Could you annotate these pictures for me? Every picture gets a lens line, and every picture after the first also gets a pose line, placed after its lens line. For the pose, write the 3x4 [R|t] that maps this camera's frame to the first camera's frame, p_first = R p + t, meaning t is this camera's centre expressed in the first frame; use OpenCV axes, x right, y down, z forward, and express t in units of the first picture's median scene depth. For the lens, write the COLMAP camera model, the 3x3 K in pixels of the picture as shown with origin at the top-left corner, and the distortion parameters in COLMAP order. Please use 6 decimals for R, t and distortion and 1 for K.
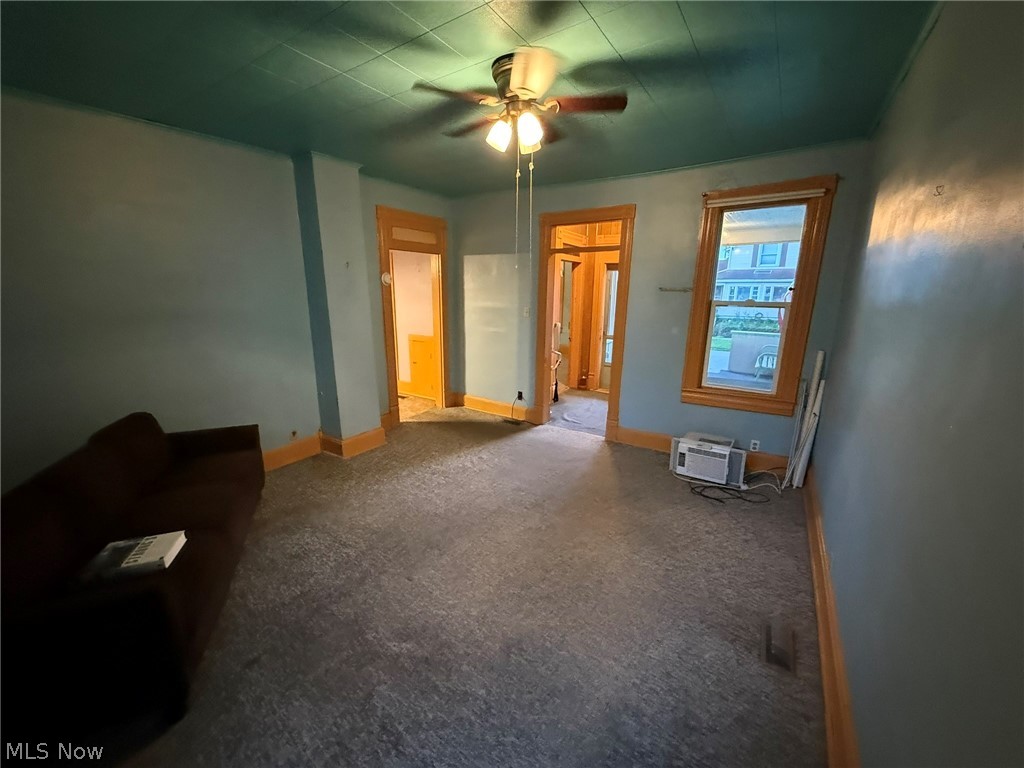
lens RADIAL K [[407.1, 0, 510.0], [0, 407.1, 384.5], [0, 0, 1]] dist [-0.000512, -0.000047]
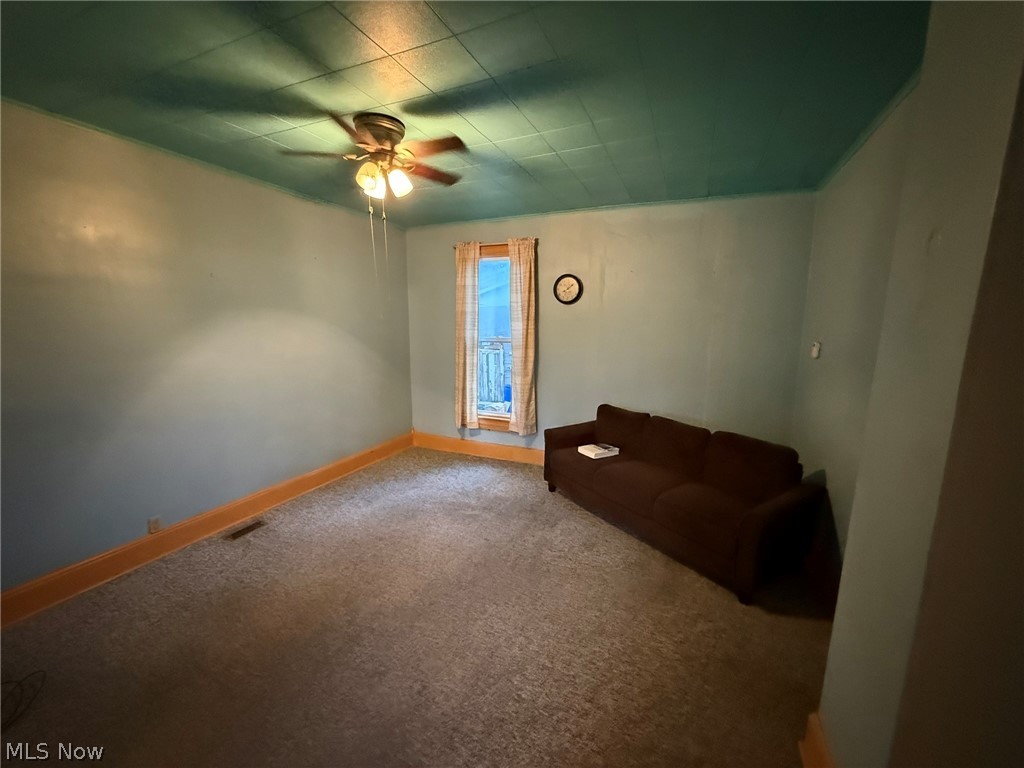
lens RADIAL K [[407.1, 0, 510.0], [0, 407.1, 384.5], [0, 0, 1]] dist [-0.000512, -0.000047]
pose [[-0.986336, 0.014534, -0.164101, -0.114081], [-0.050146, 0.922346, 0.383096, -0.486046], [0.156926, 0.386090, -0.909015, 2.043400]]
